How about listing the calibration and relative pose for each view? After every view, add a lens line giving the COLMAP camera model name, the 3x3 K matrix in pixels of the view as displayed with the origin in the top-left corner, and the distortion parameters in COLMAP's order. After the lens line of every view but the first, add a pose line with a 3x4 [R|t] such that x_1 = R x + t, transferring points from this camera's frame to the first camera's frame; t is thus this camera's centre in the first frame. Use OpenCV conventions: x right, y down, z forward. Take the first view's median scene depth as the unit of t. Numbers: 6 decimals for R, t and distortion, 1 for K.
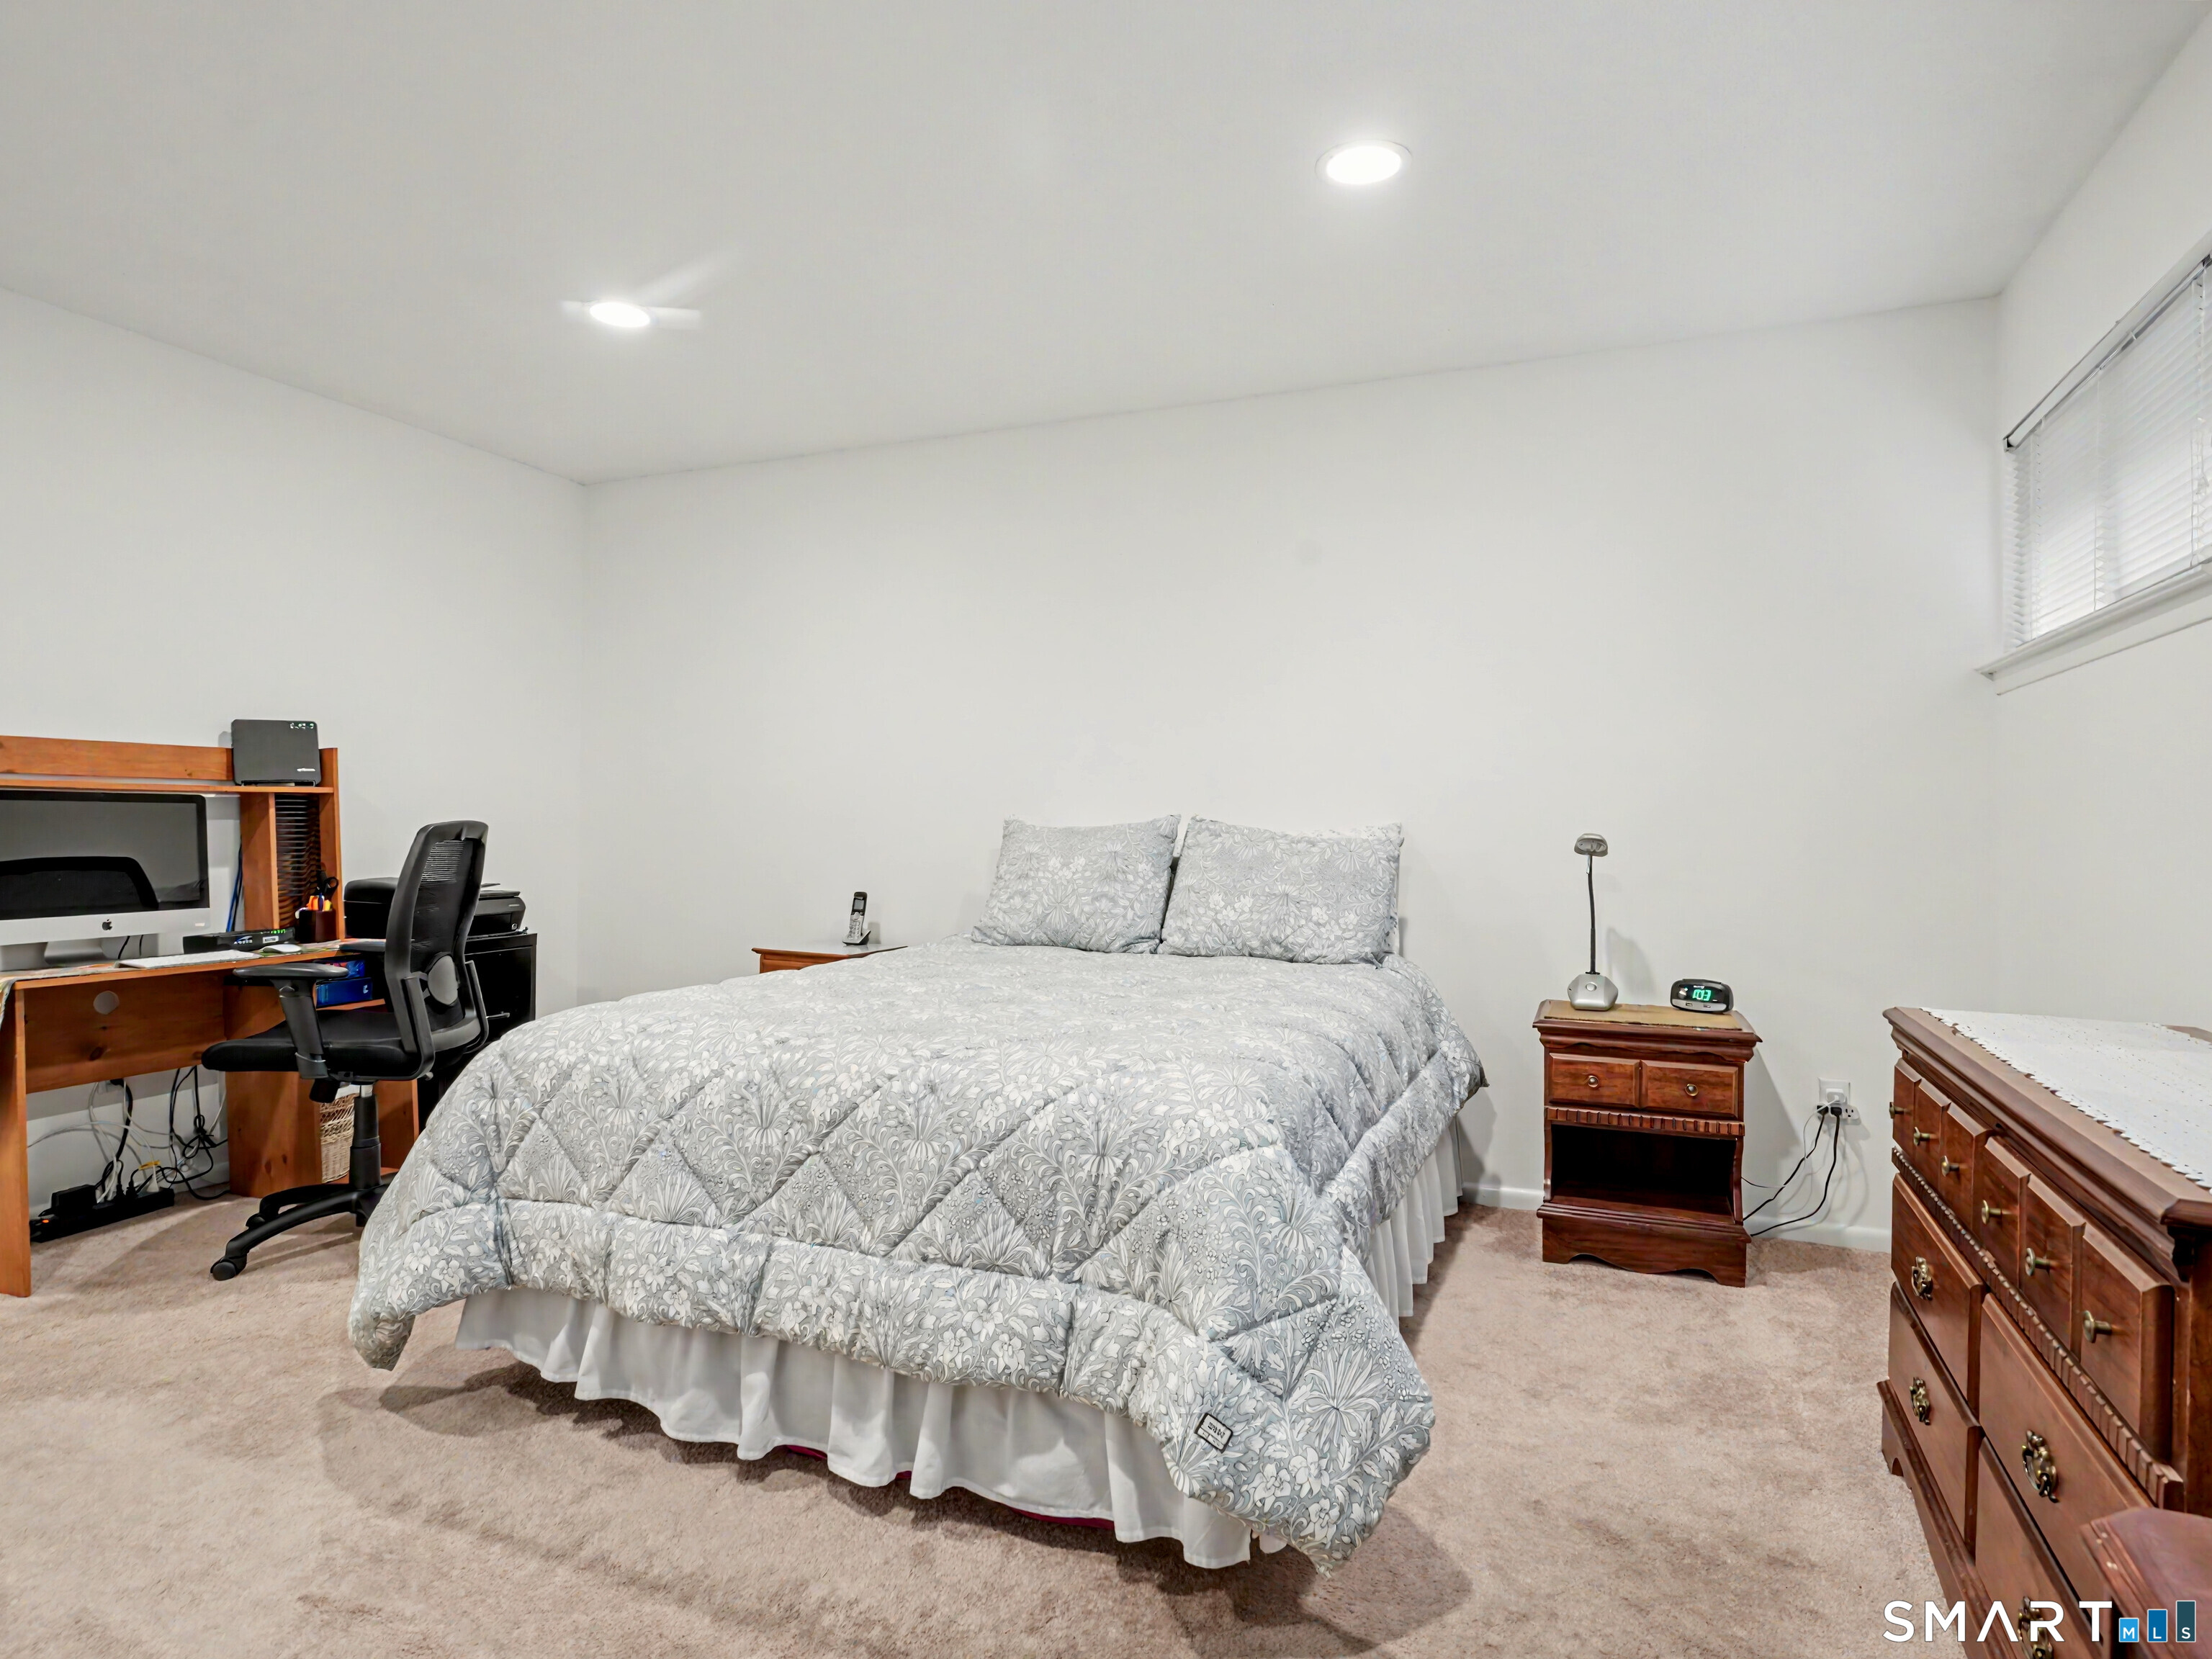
lens RADIAL K [[1194.5, 0, 1109.4], [0, 1194.5, 871.4], [0, 0, 1]] dist [-0.005936, -0.001917]
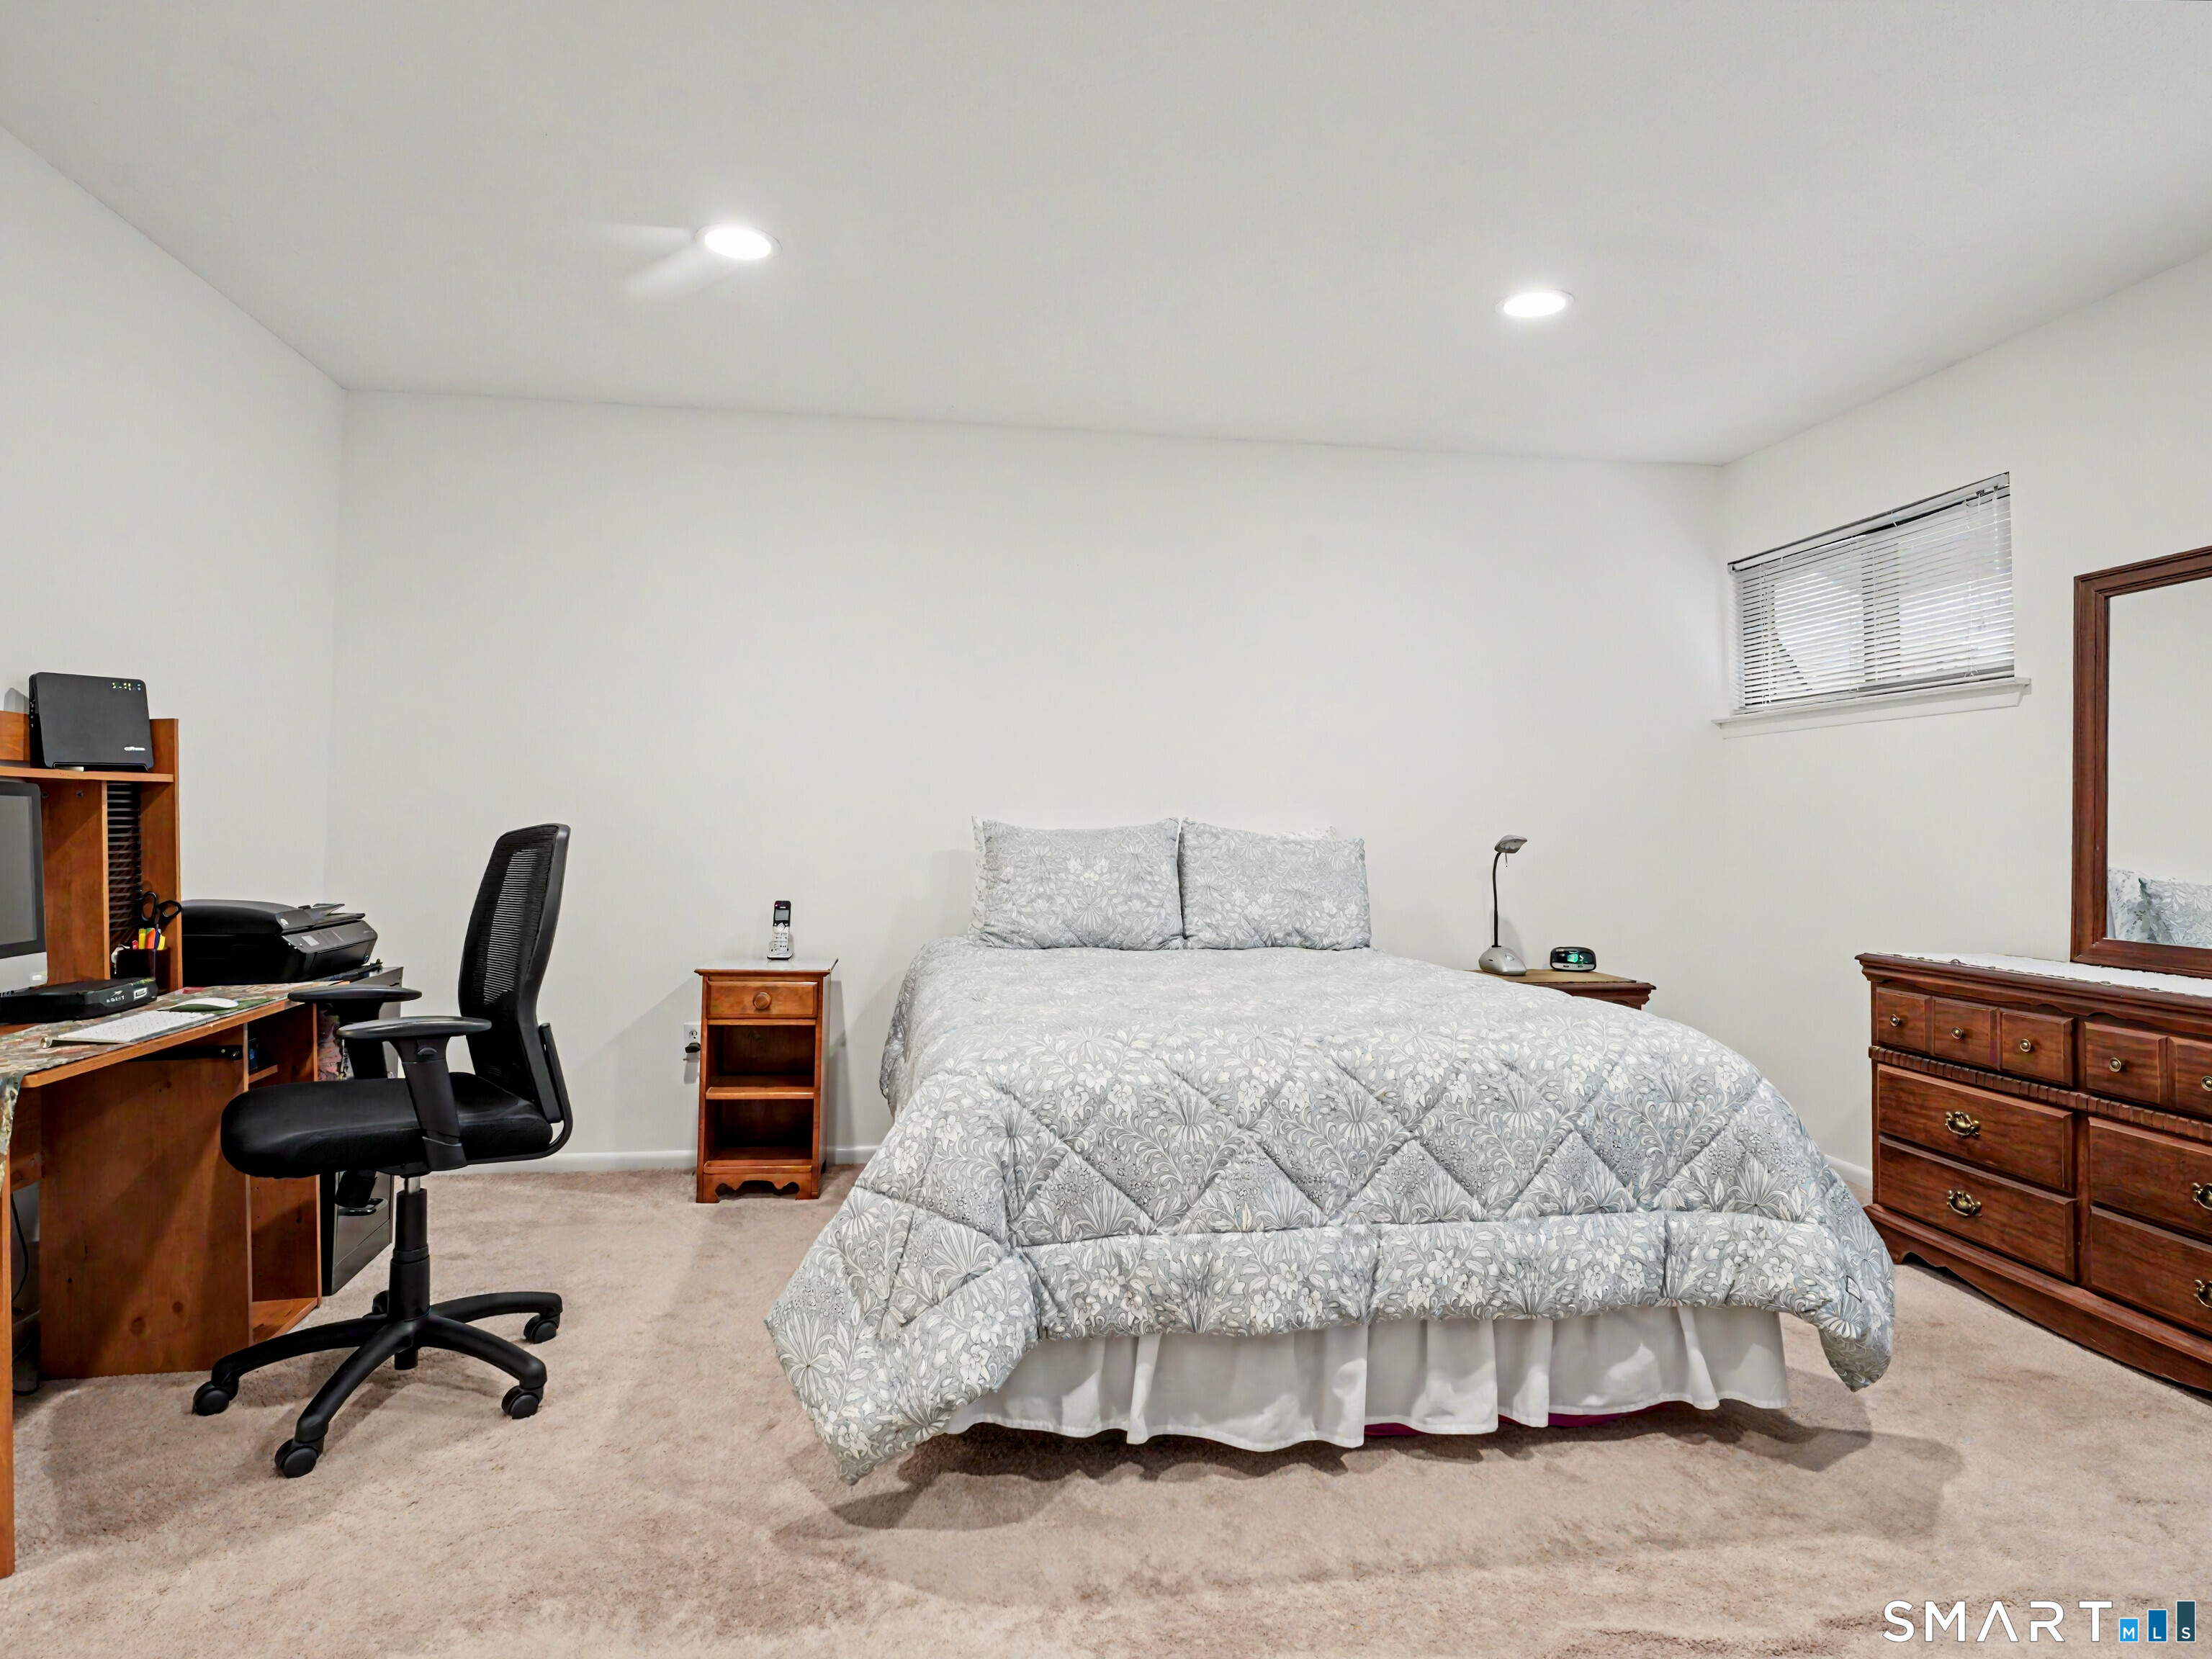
lens RADIAL K [[1206.9, 0, 1105.8], [0, 1206.9, 830.3], [0, 0, 1]] dist [-0.005776, -0.001709]
pose [[0.860813, -0.000468, 0.508921, -0.950856], [0.016371, 0.999508, -0.026770, -0.015477], [-0.508658, 0.031375, 0.860397, 0.180289]]
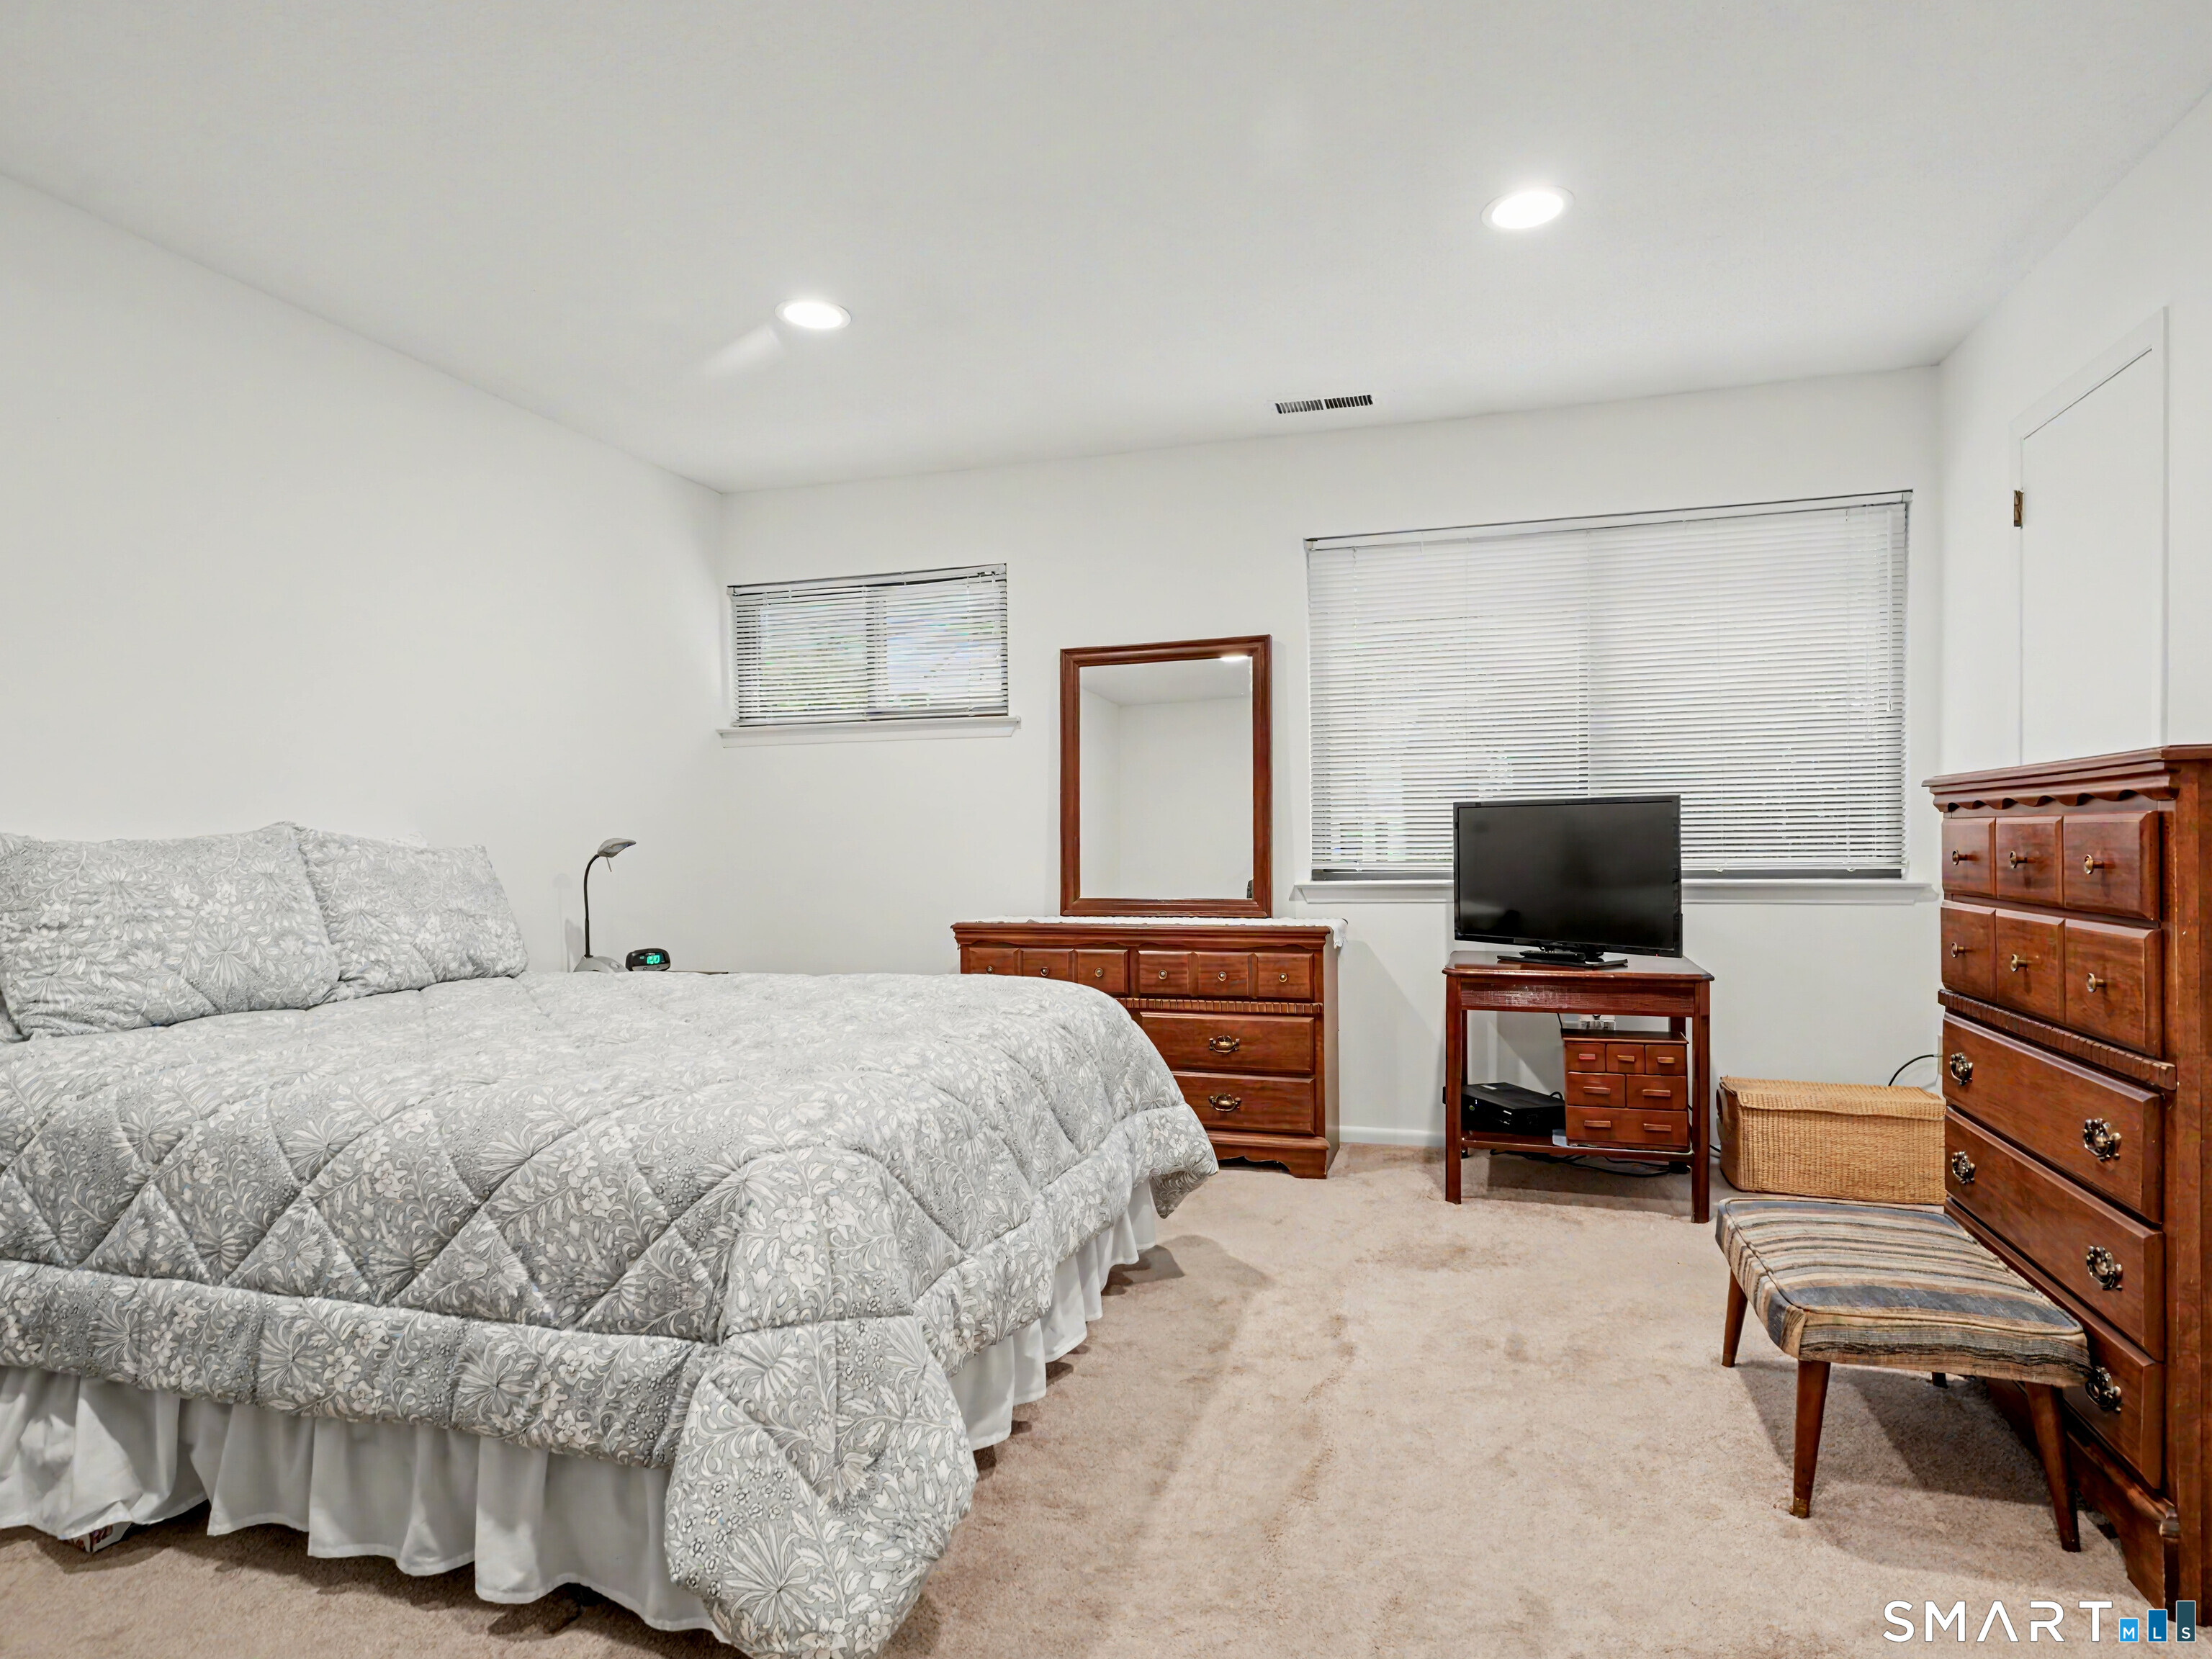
lens RADIAL K [[1209.6, 0, 1100.8], [0, 1209.6, 875.0], [0, 0, 1]] dist [-0.024105, -0.000195]
pose [[-0.093720, -0.042380, 0.994696, -1.320071], [0.046728, 0.997805, 0.046915, -0.043739], [-0.994501, 0.050877, -0.091534, 0.960195]]
